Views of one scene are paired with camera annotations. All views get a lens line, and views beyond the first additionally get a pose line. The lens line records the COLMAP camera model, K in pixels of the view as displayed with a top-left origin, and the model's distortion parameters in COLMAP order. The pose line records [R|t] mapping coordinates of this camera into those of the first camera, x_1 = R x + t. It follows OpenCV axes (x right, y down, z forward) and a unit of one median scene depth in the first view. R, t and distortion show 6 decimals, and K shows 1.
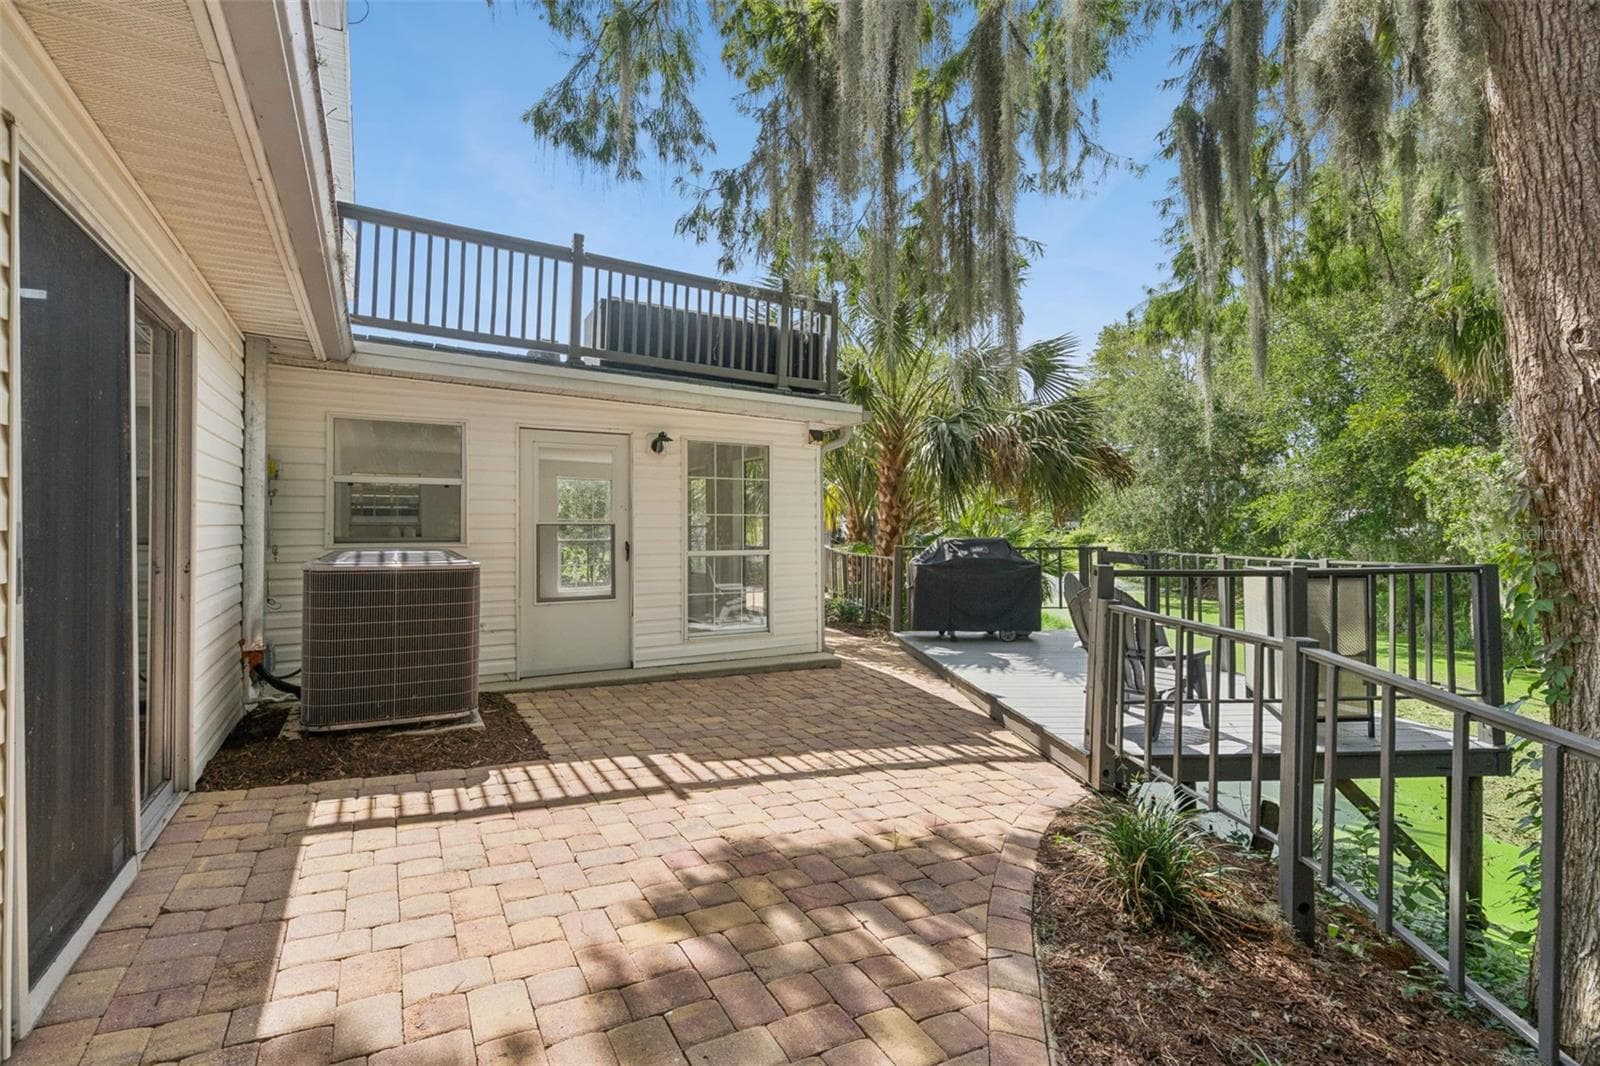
lens RADIAL K [[722.4, 0, 791.9], [0, 722.4, 528.8], [0, 0, 1]] dist [-0.001436, 0.000043]
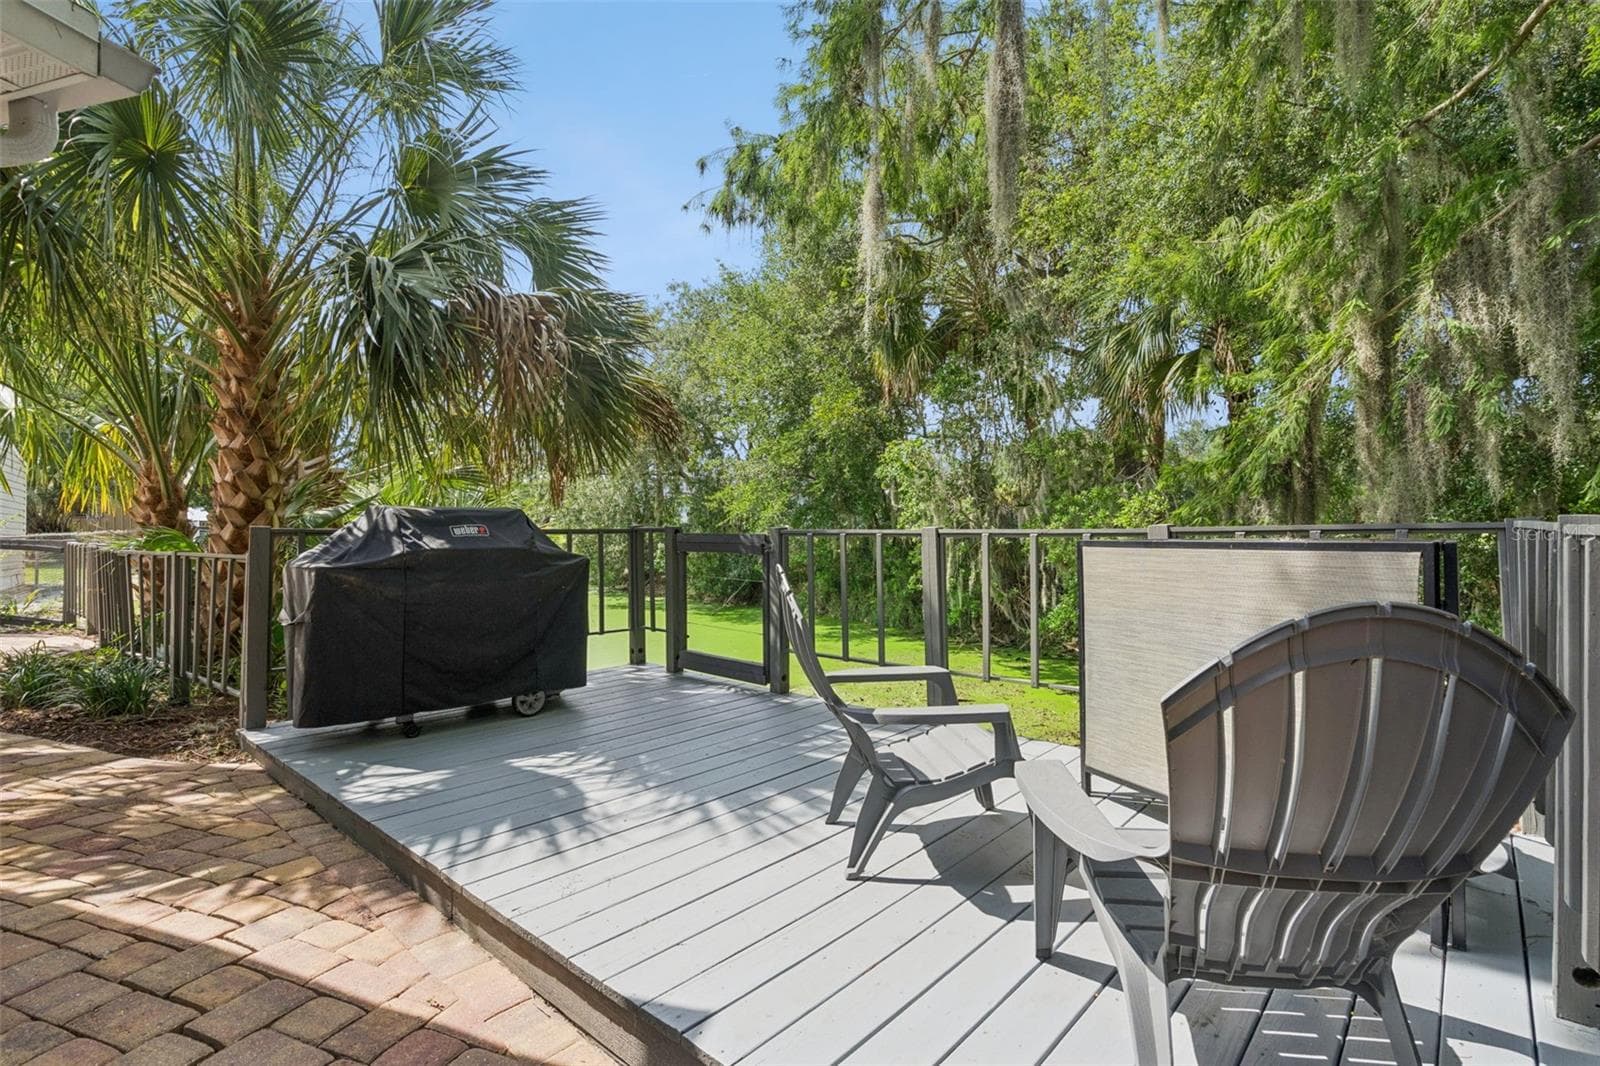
lens RADIAL K [[722.4, 0, 789.4], [0, 722.4, 524.8], [0, 0, 1]] dist [-0.001436, 0.000043]
pose [[0.718674, 0.001343, 0.695346, 0.081353], [0.005082, 0.999961, -0.007183, 0.029023], [-0.695329, 0.008695, 0.718639, 0.513925]]
